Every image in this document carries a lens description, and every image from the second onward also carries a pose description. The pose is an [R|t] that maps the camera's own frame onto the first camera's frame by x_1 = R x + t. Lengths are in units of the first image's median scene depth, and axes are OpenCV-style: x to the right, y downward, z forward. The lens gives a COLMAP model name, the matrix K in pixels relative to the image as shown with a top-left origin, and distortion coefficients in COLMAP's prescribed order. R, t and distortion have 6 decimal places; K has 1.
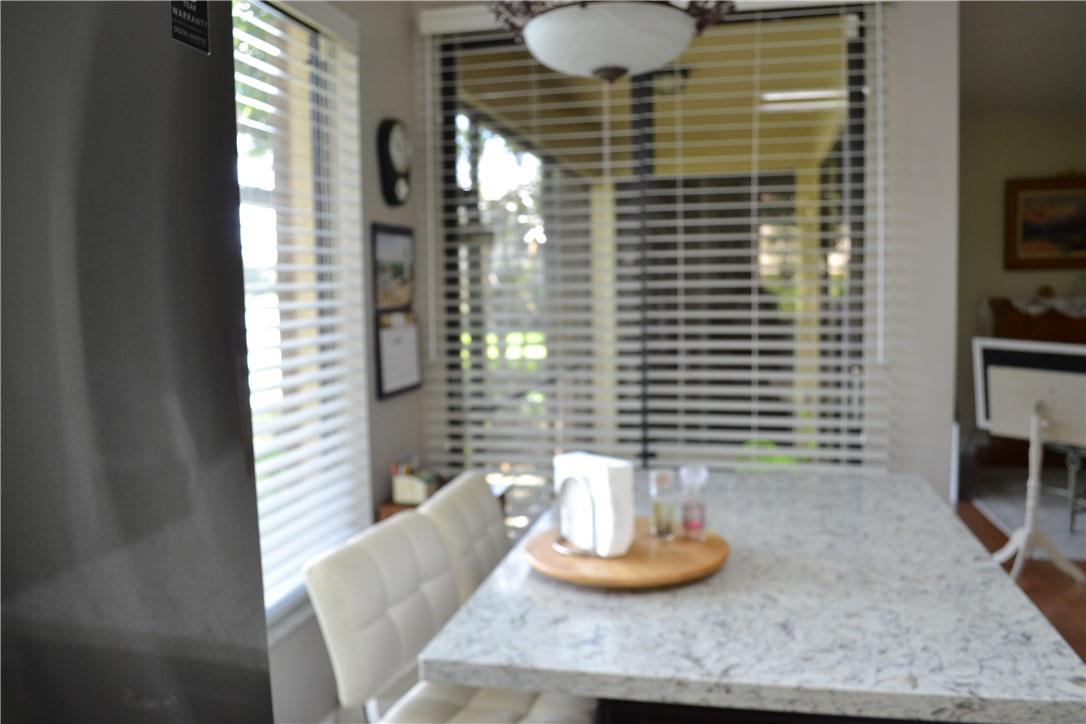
lens RADIAL K [[860.0, 0, 540.3], [0, 860.0, 363.2], [0, 0, 1]] dist [-0.082548, 0.012778]
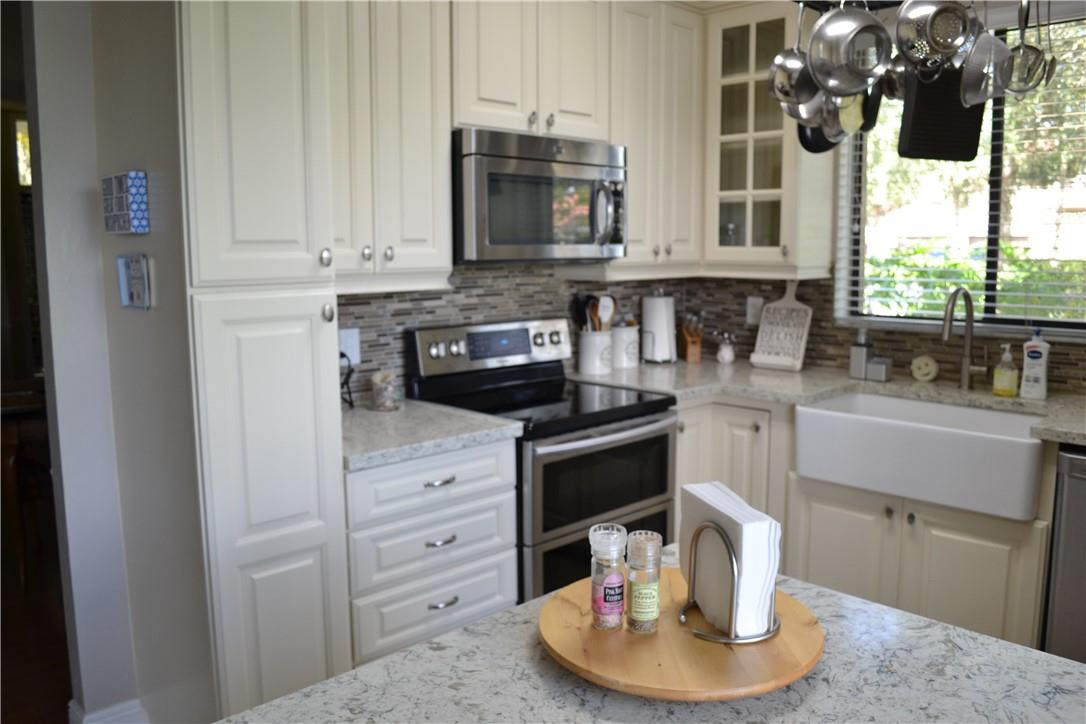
lens RADIAL K [[860.0, 0, 555.4], [0, 860.0, 345.3], [0, 0, 1]] dist [-0.082548, 0.012778]
pose [[-0.852565, -0.036002, 0.521380, 0.075092], [0.064602, 0.982714, 0.173495, -0.187658], [-0.518613, 0.181598, -0.835501, 1.939282]]
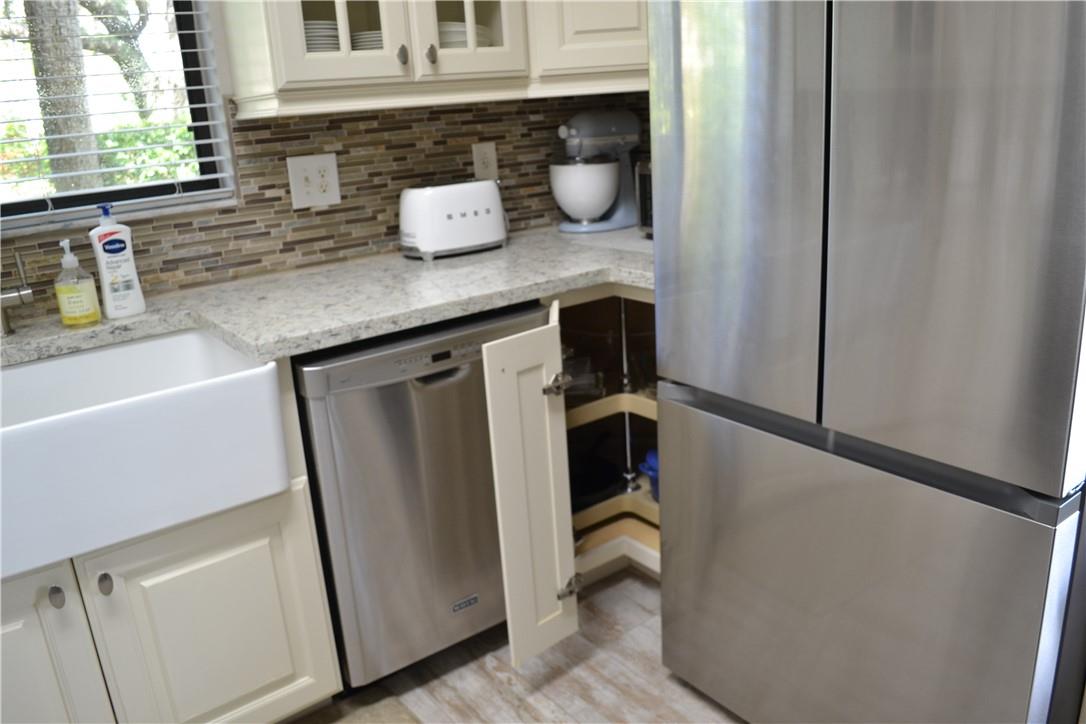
lens RADIAL K [[860.0, 0, 536.1], [0, 860.0, 361.1], [0, 0, 1]] dist [-0.082548, 0.012778]
pose [[-0.647931, 0.283665, -0.706909, 0.798053], [0.017960, 0.933500, 0.358128, 0.015138], [0.761488, 0.219346, -0.609937, 0.735275]]
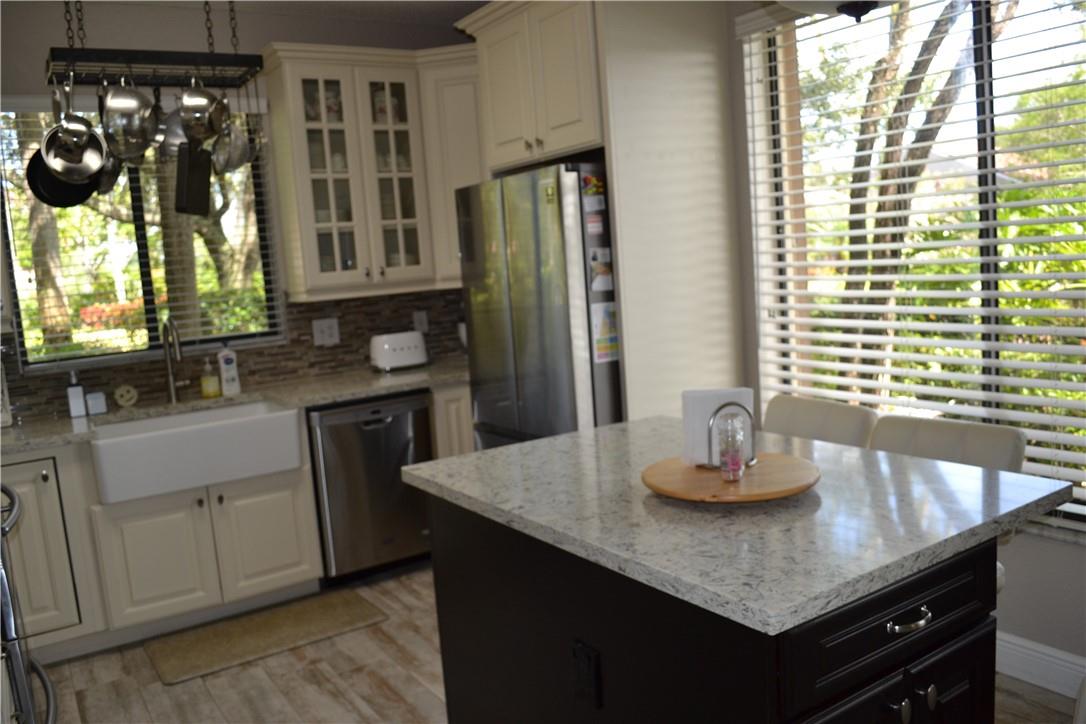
lens RADIAL K [[860.0, 0, 531.9], [0, 860.0, 357.3], [0, 0, 1]] dist [-0.082548, 0.012778]
pose [[-0.692598, 0.158287, -0.703742, 1.662239], [0.035335, 0.981900, 0.186076, -0.235009], [0.720457, 0.104009, -0.685655, 2.288699]]
